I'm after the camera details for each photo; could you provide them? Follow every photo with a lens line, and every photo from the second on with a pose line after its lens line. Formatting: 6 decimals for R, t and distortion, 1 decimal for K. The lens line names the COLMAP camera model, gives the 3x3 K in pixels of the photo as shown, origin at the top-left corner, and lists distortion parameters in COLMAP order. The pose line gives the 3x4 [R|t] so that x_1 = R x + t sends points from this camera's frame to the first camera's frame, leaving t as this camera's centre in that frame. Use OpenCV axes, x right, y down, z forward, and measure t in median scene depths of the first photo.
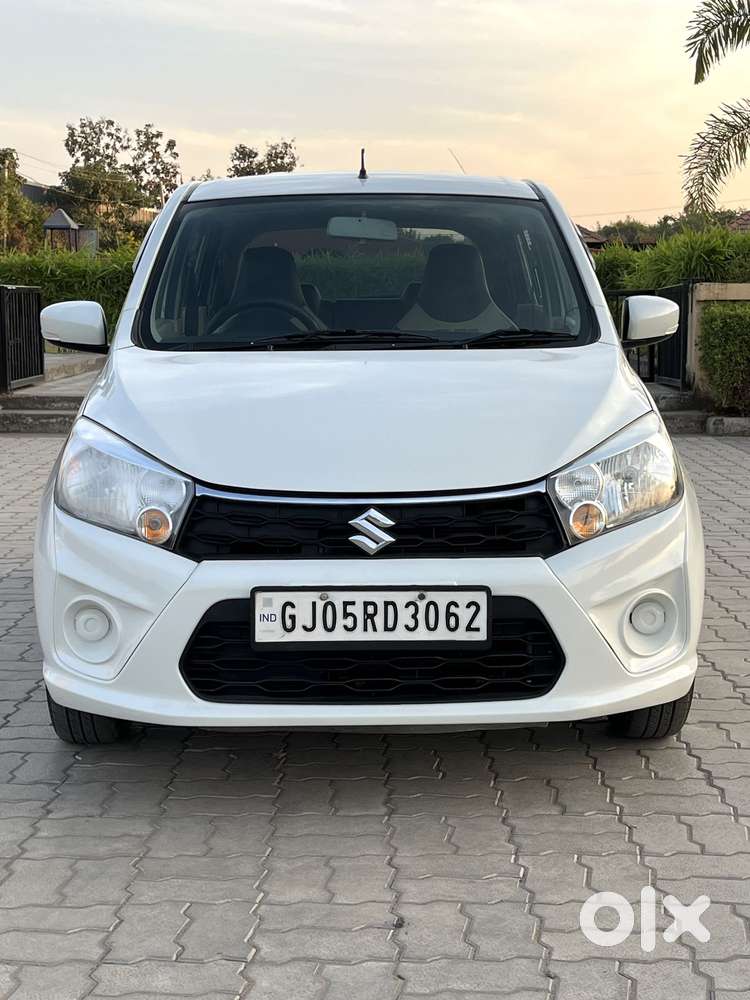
lens RADIAL K [[1576.0, 0, 420.6], [0, 1576.0, 501.2], [0, 0, 1]] dist [0.060242, -0.046808]
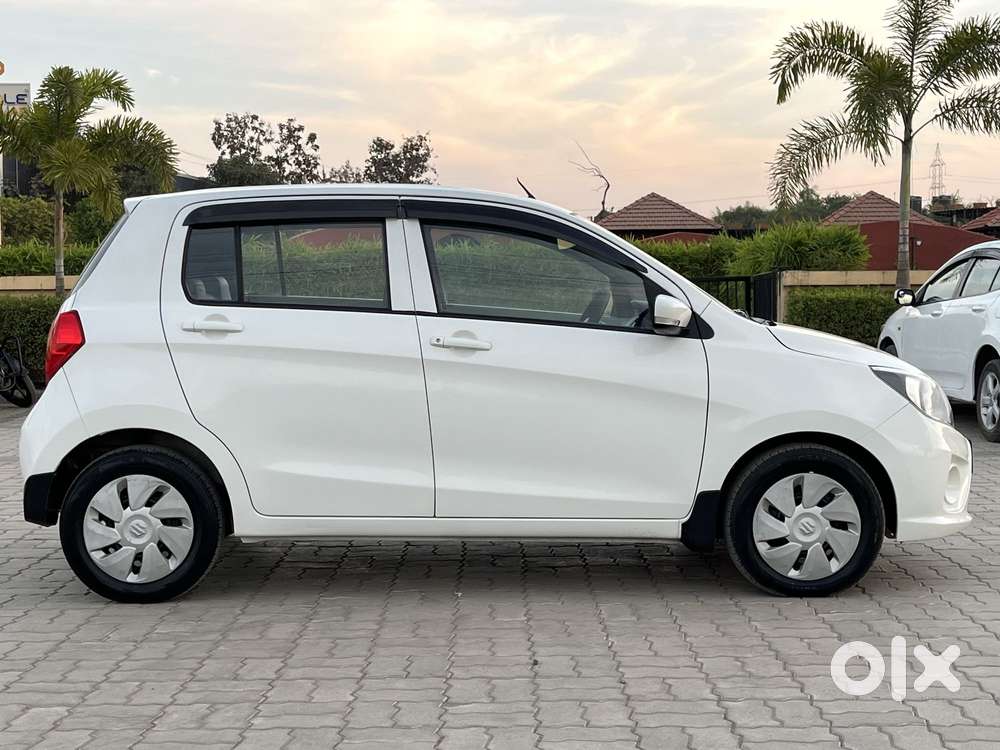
lens RADIAL K [[1576.0, 0, 538.4], [0, 1576.0, 371.0], [0, 0, 1]] dist [0.060242, -0.046808]
pose [[0.999970, -0.003473, -0.006883, 0.000508], [0.002985, 0.997558, -0.069772, 0.012581], [0.007109, 0.069750, 0.997539, -0.119577]]
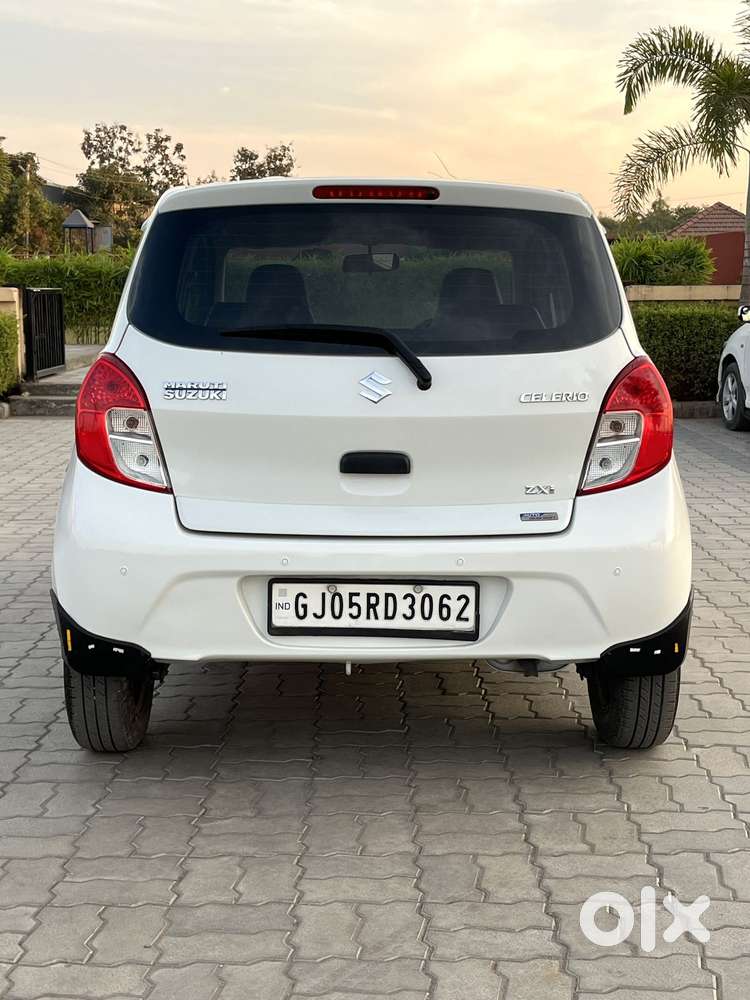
lens RADIAL K [[1470.2, 0, 422.7], [0, 1470.2, 512.7], [0, 0, 1]] dist [0.023752, 0.001352]
pose [[0.999985, -0.002101, 0.004985, 0.013569], [0.001973, 0.999670, 0.025594, 0.000703], [-0.005037, -0.025584, 0.999660, -0.061522]]
